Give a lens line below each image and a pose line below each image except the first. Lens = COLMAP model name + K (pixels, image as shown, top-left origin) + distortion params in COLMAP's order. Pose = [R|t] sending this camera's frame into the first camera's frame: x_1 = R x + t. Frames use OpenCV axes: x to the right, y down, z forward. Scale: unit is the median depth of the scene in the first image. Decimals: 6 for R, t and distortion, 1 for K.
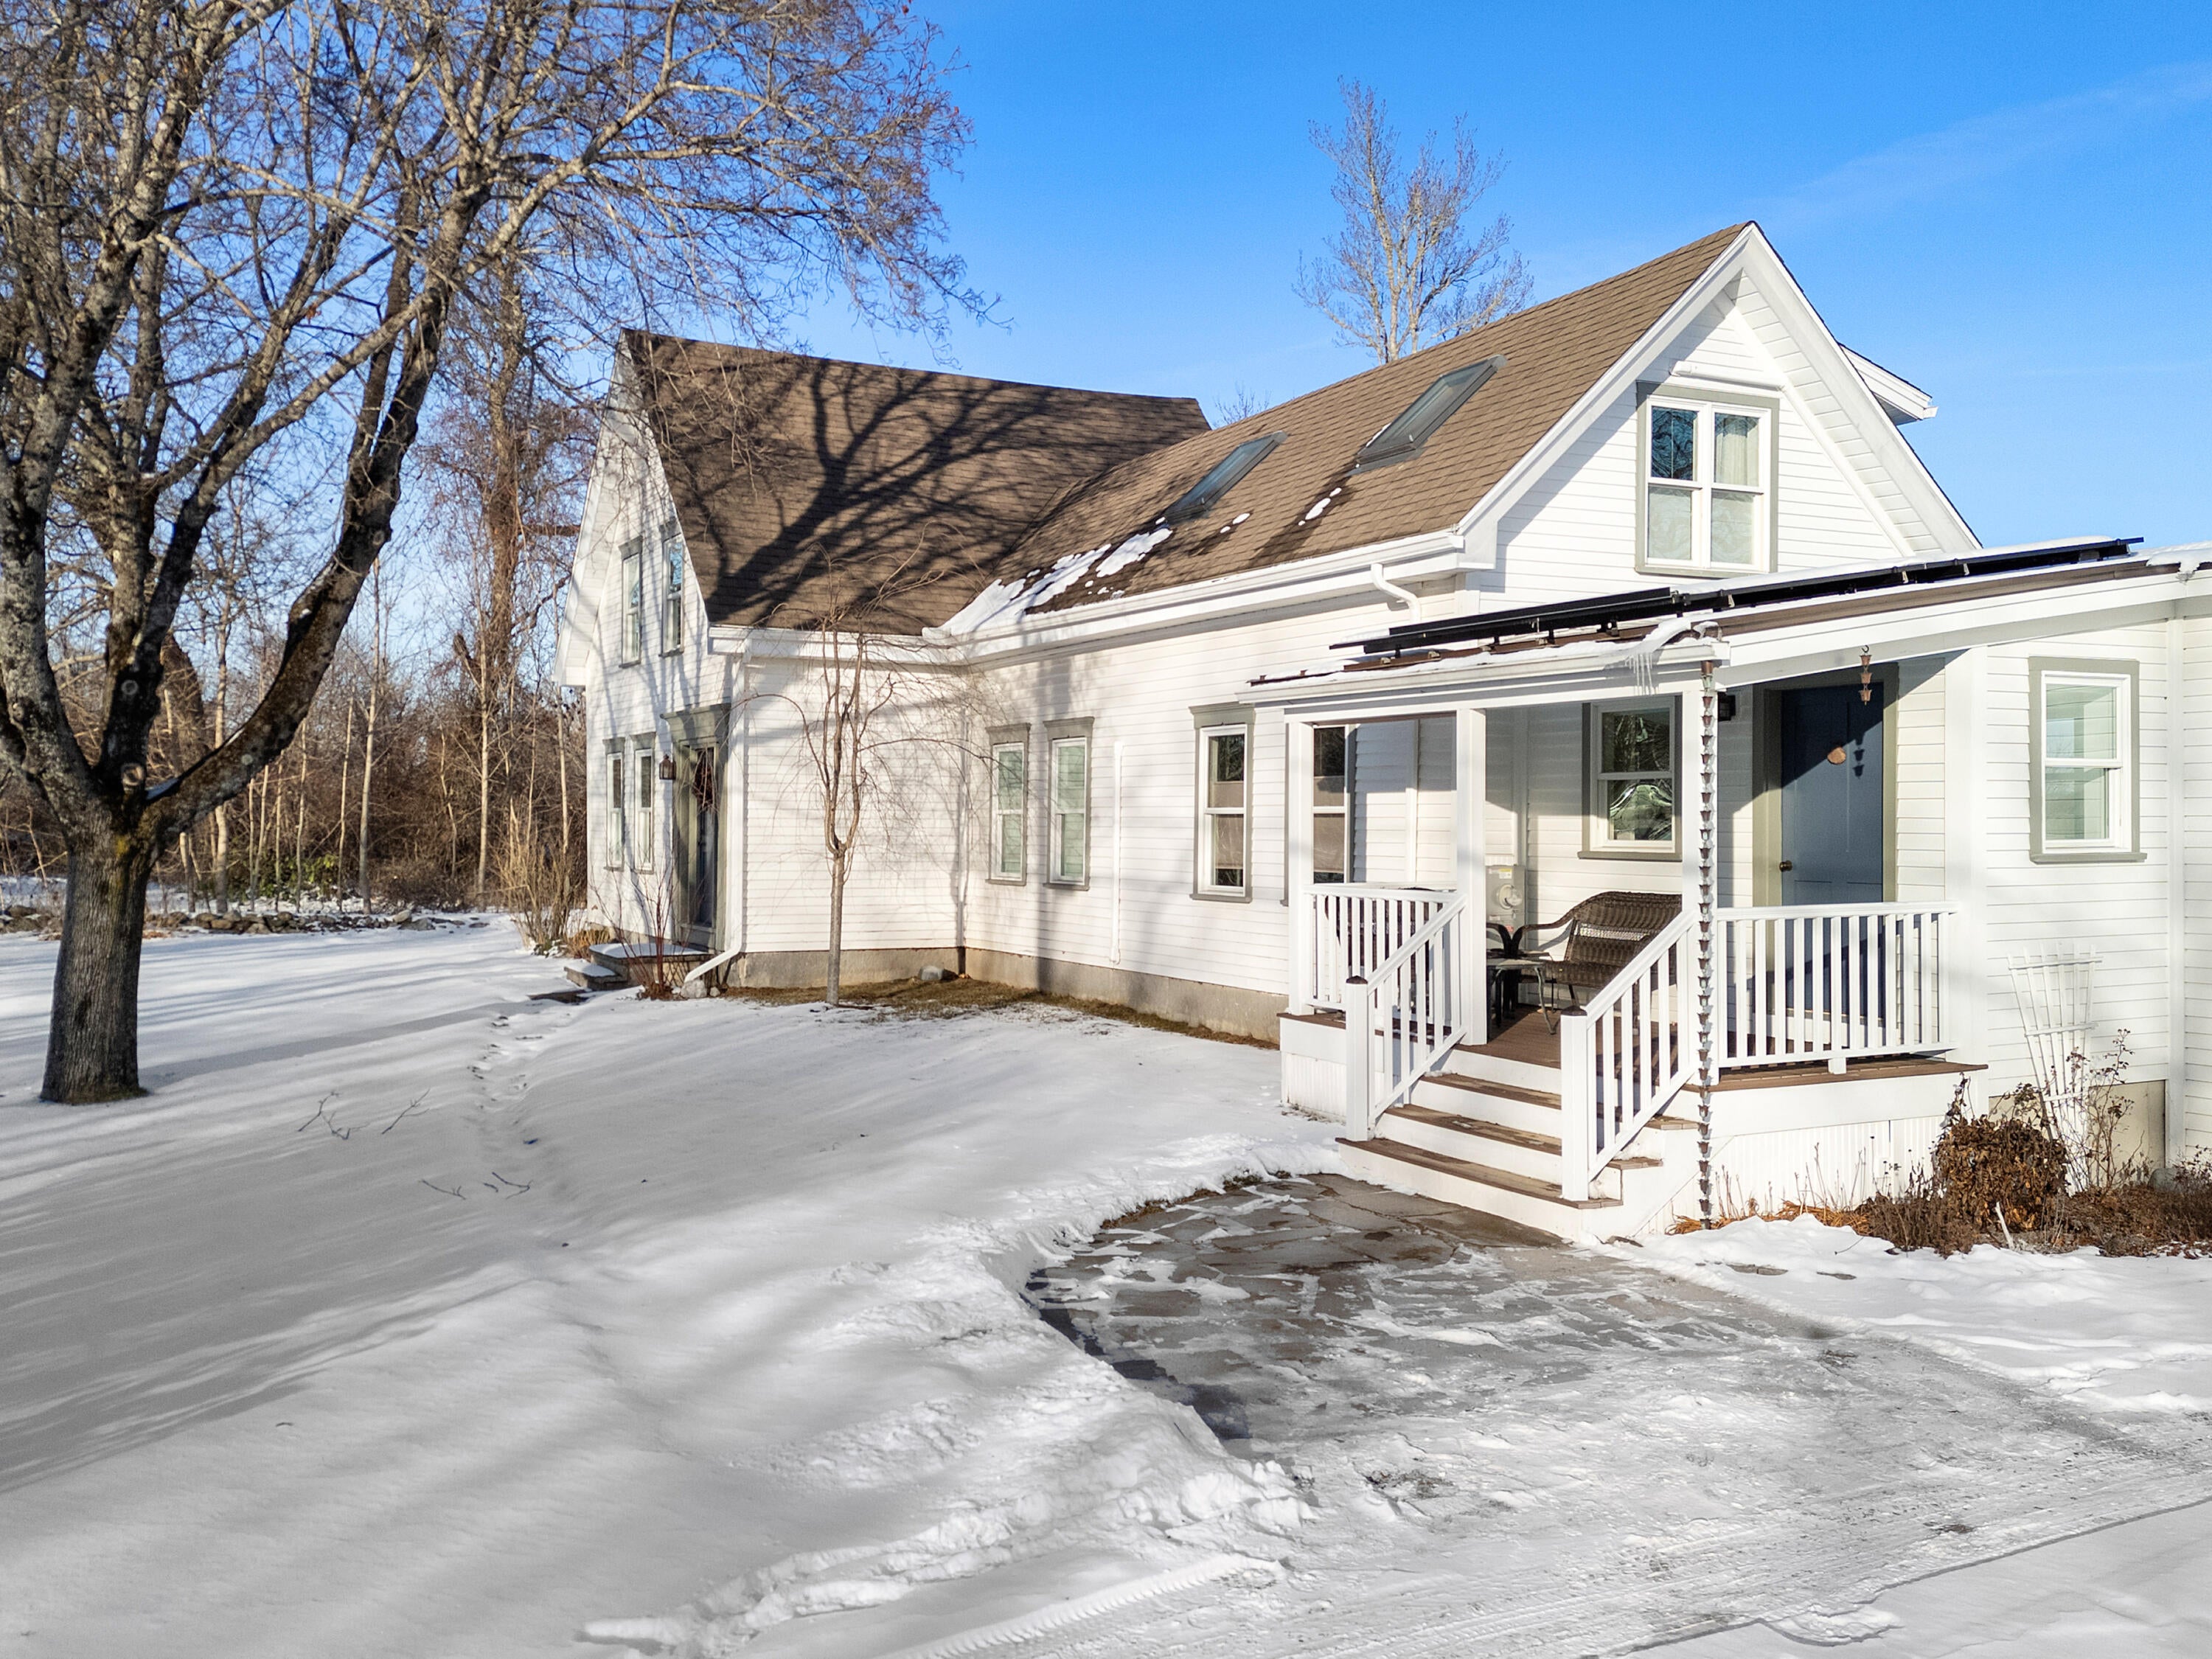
lens RADIAL K [[1731.4, 0, 1078.3], [0, 1731.4, 856.1], [0, 0, 1]] dist [0.165715, -0.199216]
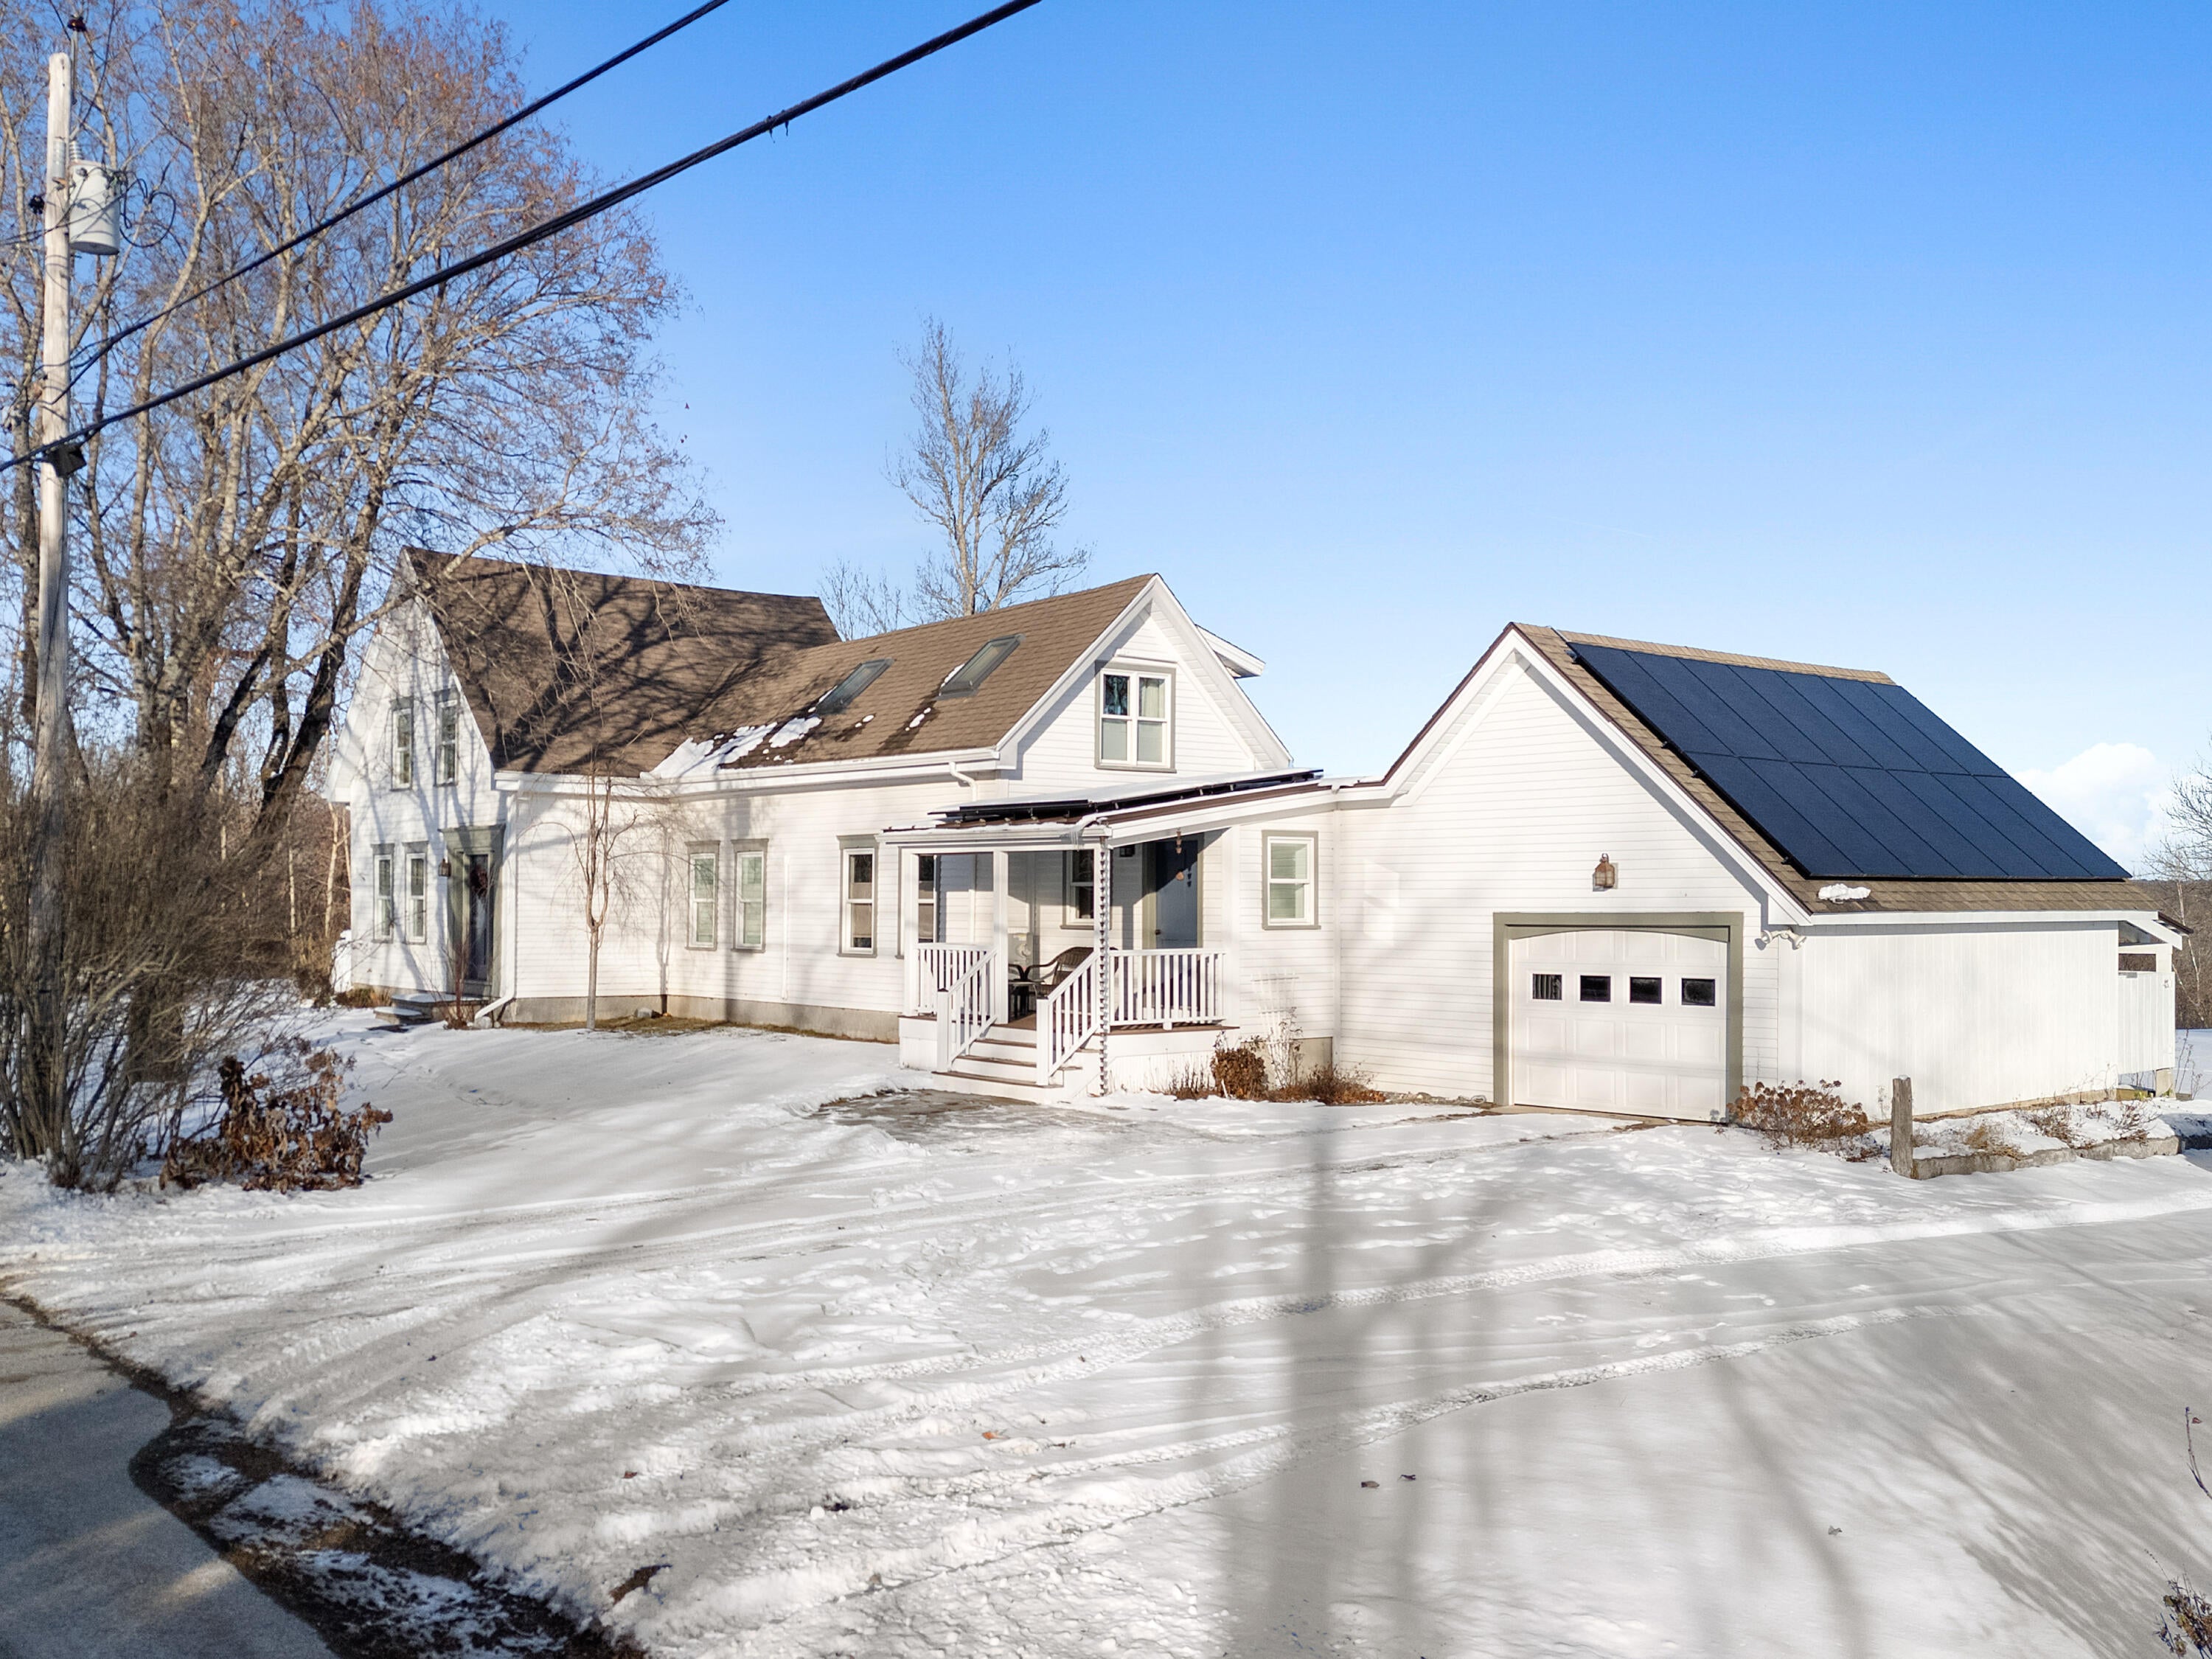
lens RADIAL K [[1551.1, 0, 1106.9], [0, 1551.1, 844.5], [0, 0, 1]] dist [0.006274, 0.003112]
pose [[0.963279, 0.013243, 0.268174, -0.067345], [0.002755, 0.998243, -0.059192, 0.006104], [-0.268487, 0.057757, 0.961550, -0.375177]]
